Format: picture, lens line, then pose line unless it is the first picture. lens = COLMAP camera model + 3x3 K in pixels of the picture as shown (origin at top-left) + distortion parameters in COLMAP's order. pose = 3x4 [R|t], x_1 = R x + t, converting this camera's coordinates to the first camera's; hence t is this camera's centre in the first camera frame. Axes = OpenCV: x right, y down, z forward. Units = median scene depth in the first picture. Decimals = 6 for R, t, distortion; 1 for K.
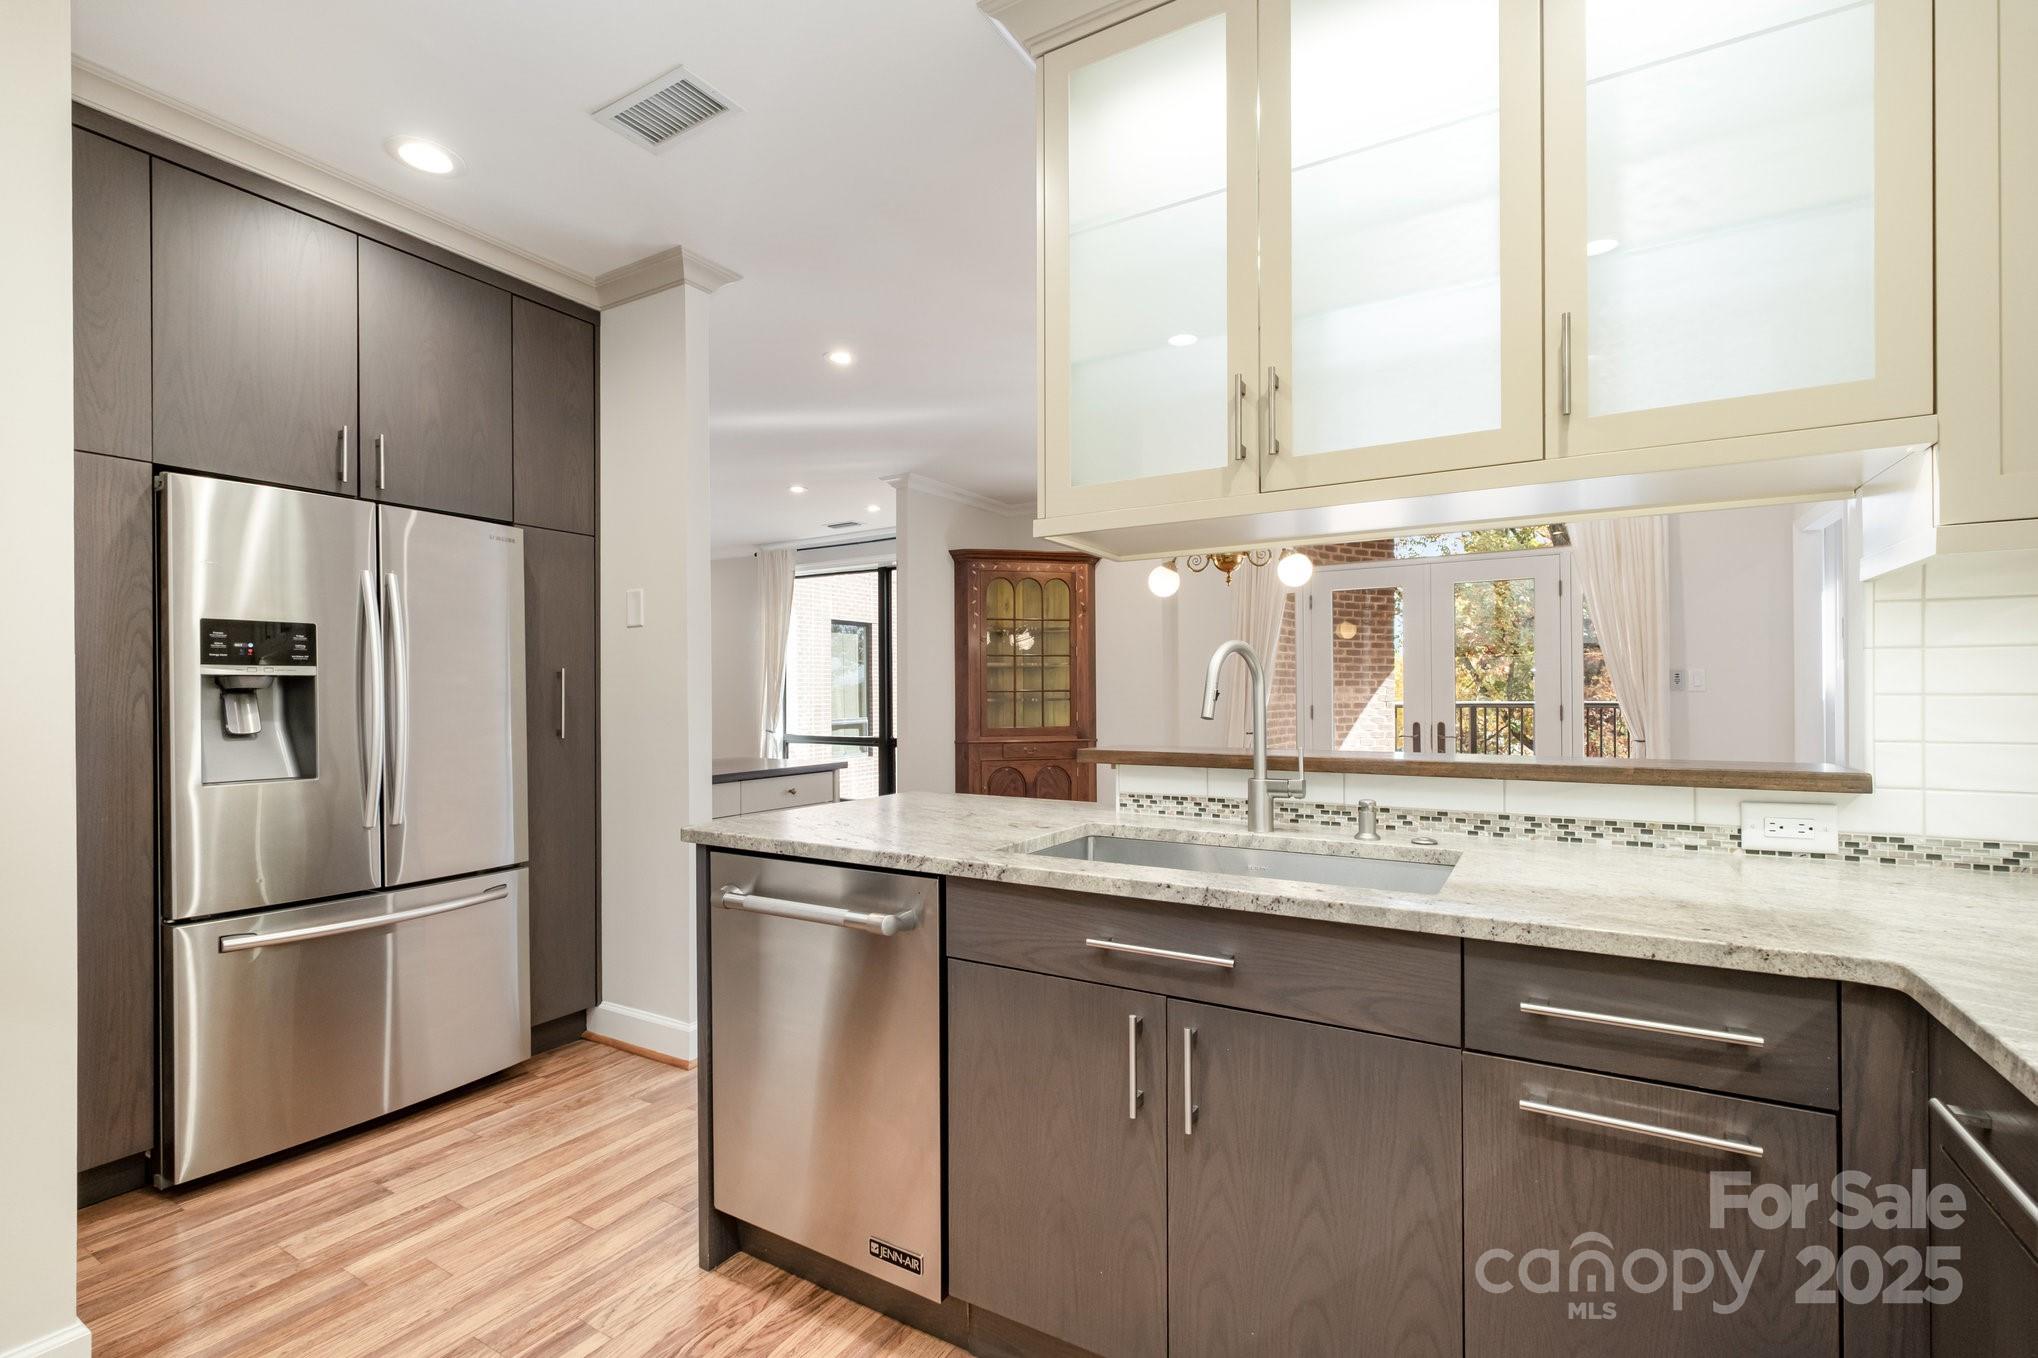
lens RADIAL K [[922.4, 0, 980.6], [0, 922.4, 697.9], [0, 0, 1]] dist [0.000281, -0.000099]
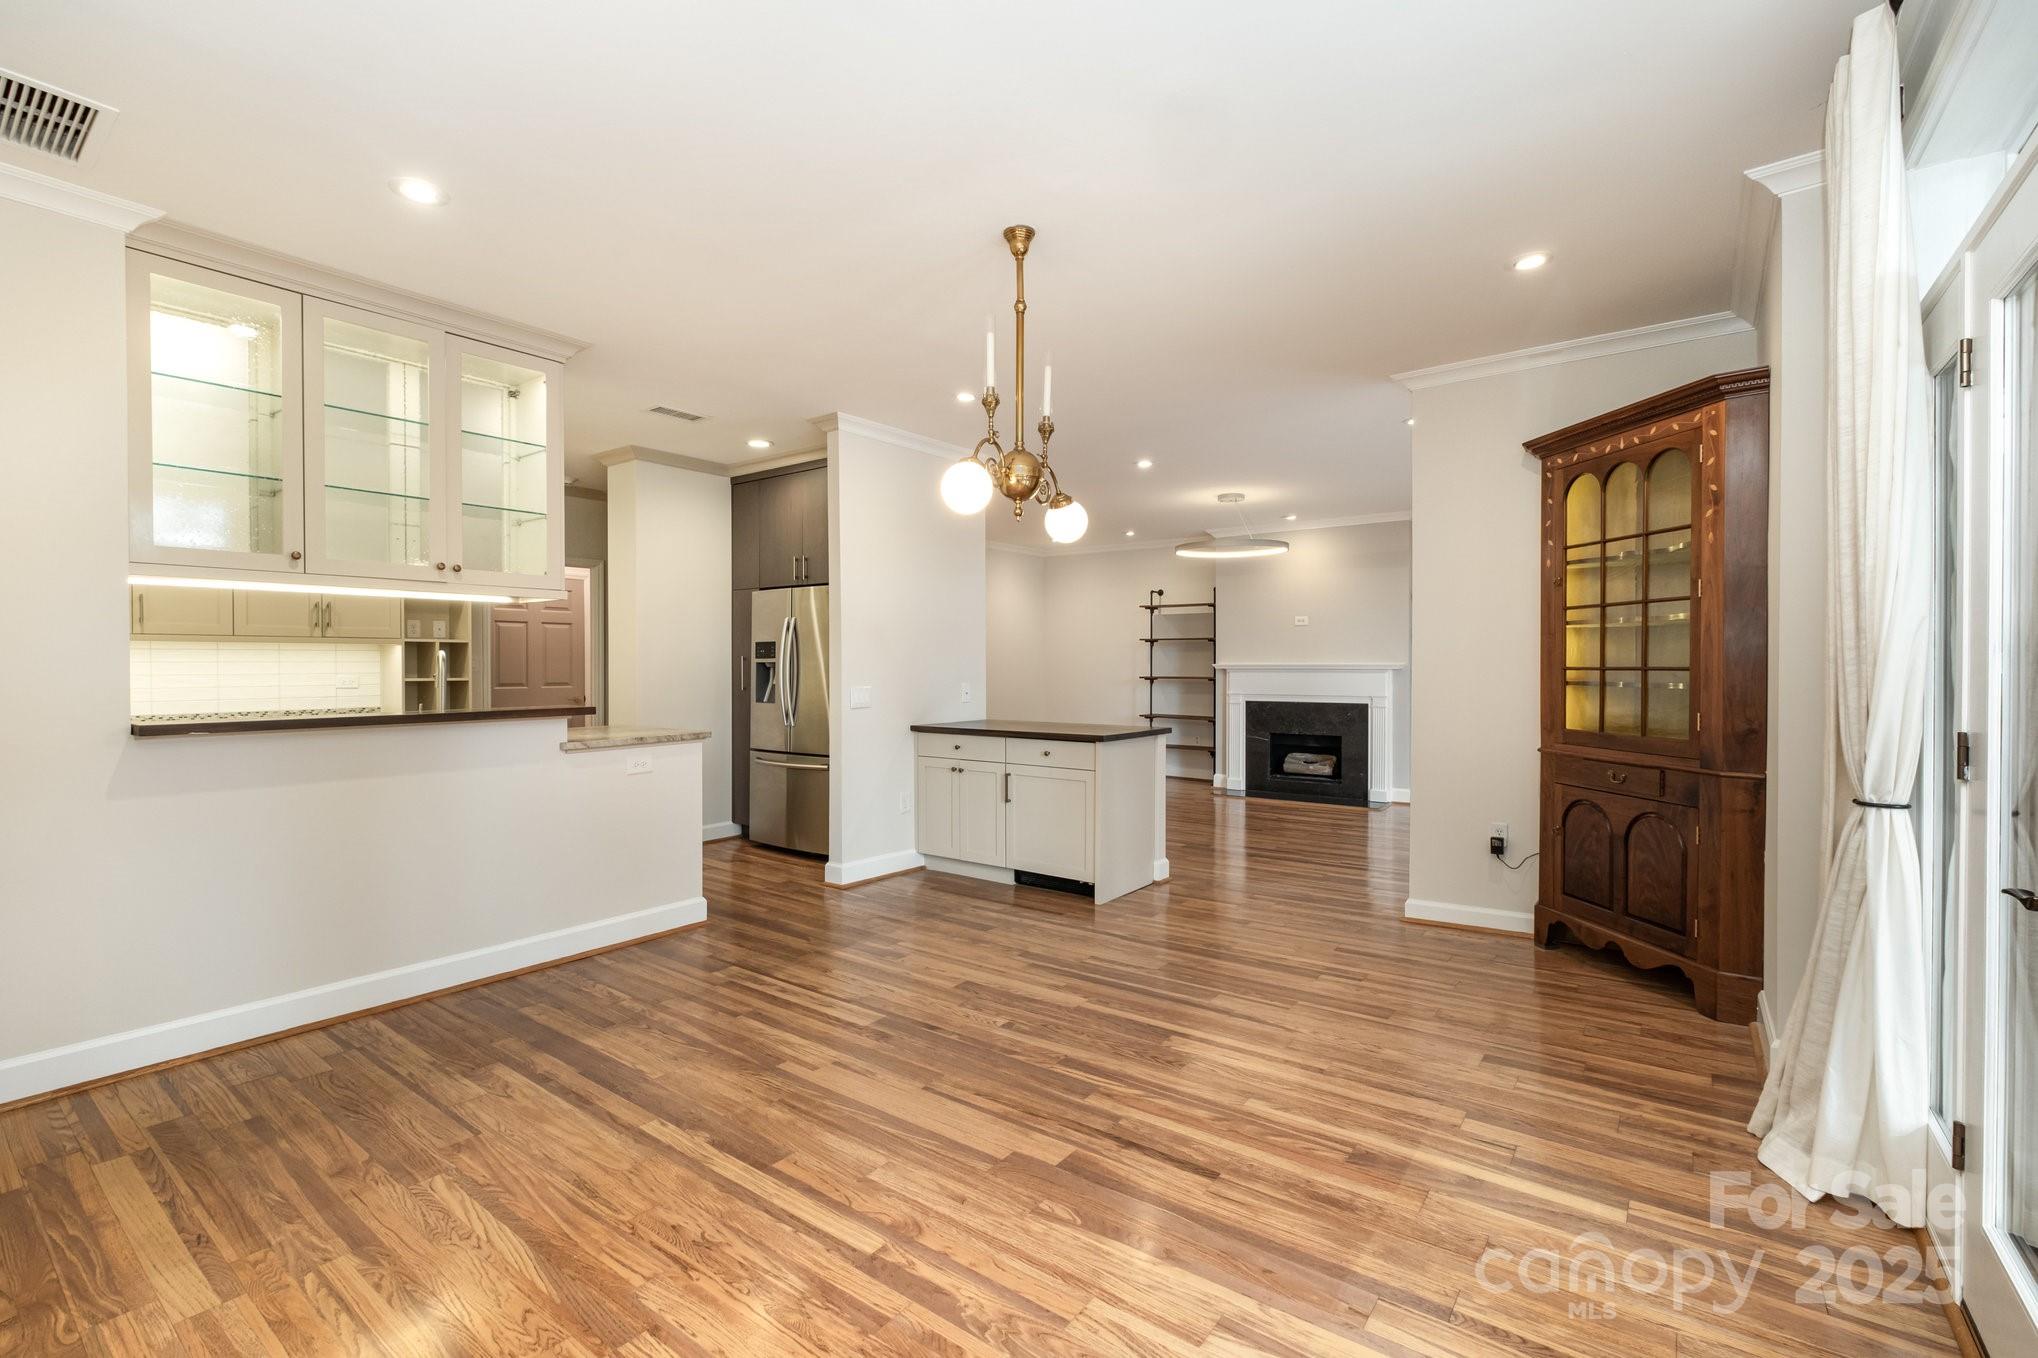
lens RADIAL K [[887.4, 0, 1012.2], [0, 887.4, 669.8], [0, 0, 1]] dist [-0.000567, -0.000017]
pose [[-0.083812, 0.011209, -0.996419, 1.892033], [-0.002170, 0.999932, 0.011432, -0.037510], [0.996479, 0.003121, -0.083782, 2.132919]]
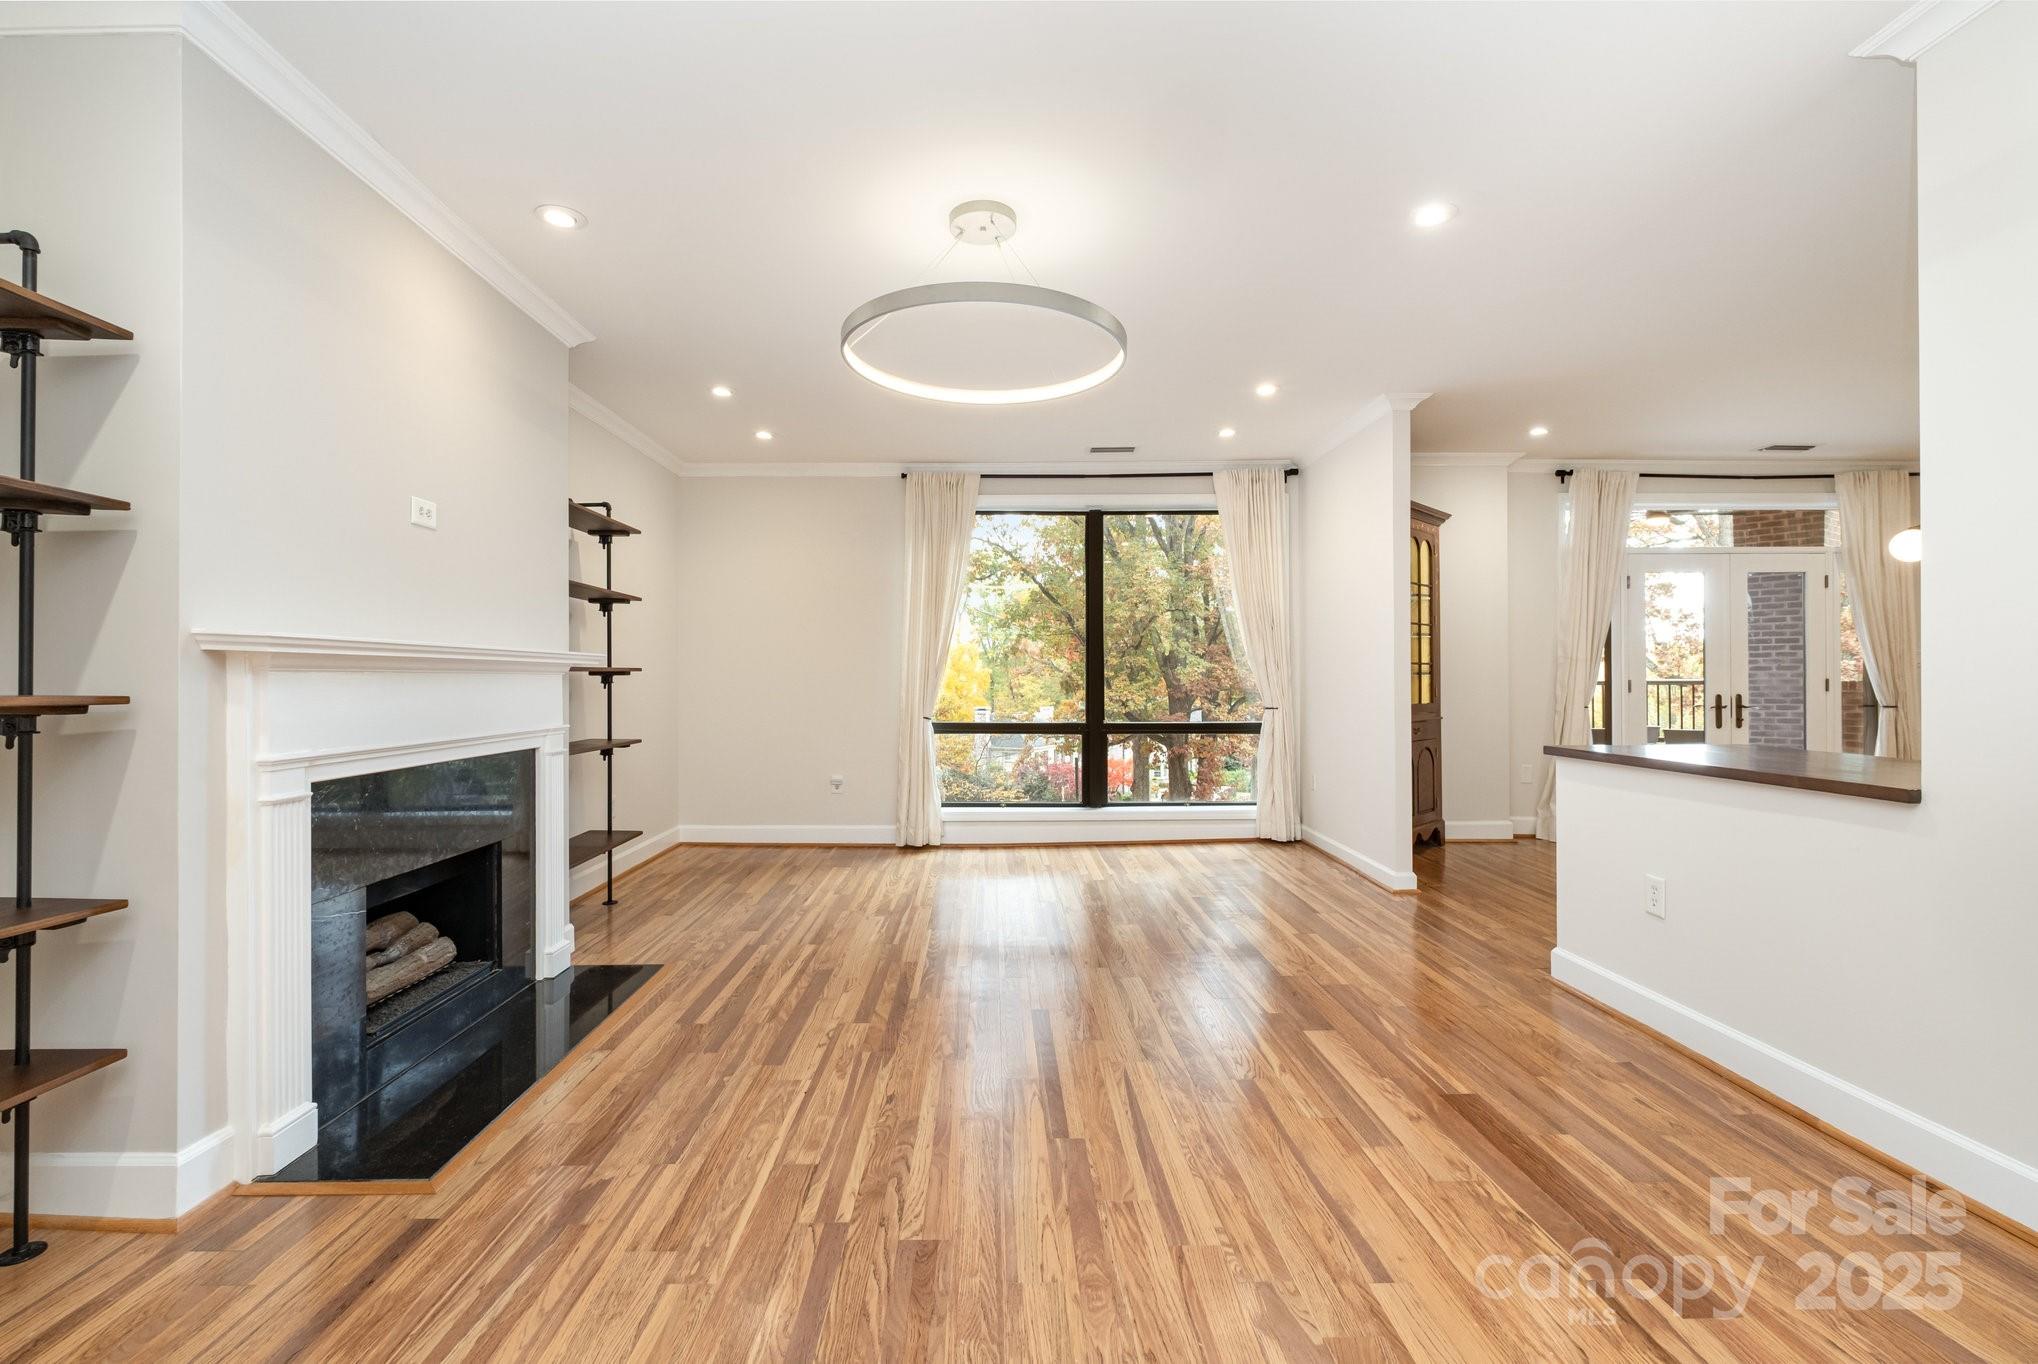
lens RADIAL K [[913.7, 0, 994.7], [0, 913.7, 655.7], [0, 0, 1]] dist [-0.001611, -0.000345]
pose [[0.841208, 0.016906, 0.540447, -2.387827], [0.000986, 0.999462, -0.032798, 0.041913], [-0.540711, 0.028123, 0.840738, 1.505855]]
